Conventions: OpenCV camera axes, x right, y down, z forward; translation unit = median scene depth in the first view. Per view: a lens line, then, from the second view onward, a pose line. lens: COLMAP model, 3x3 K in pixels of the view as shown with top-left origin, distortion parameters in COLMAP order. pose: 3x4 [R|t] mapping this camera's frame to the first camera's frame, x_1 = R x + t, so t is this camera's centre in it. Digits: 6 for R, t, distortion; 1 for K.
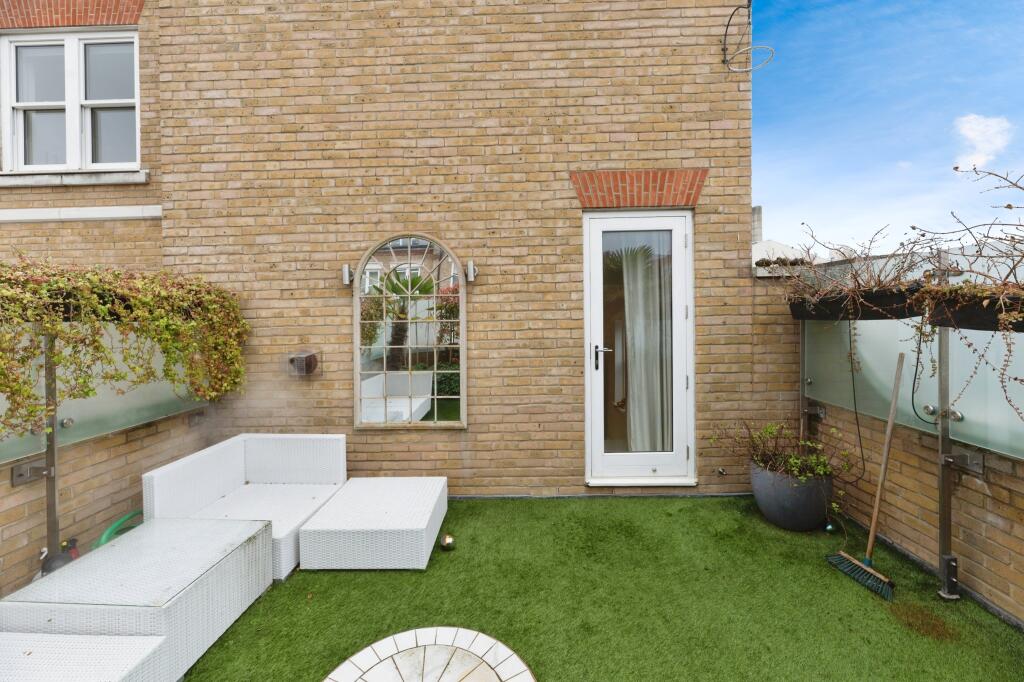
lens RADIAL K [[419.6, 0, 509.5], [0, 419.6, 309.9], [0, 0, 1]] dist [-0.001631, 0.000395]
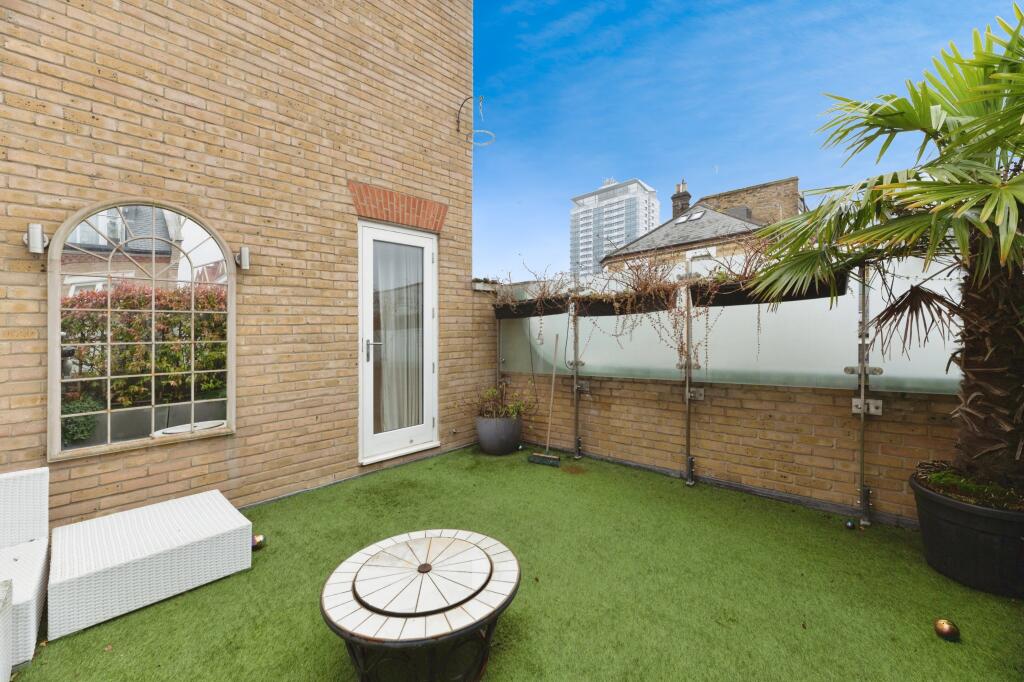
lens RADIAL K [[419.6, 0, 512.3], [0, 419.6, 338.5], [0, 0, 1]] dist [-0.001631, 0.000395]
pose [[0.667940, -0.005759, 0.744193, -0.380481], [0.004102, 0.999983, 0.004058, 0.079778], [-0.744204, 0.000342, 0.667953, -0.044662]]
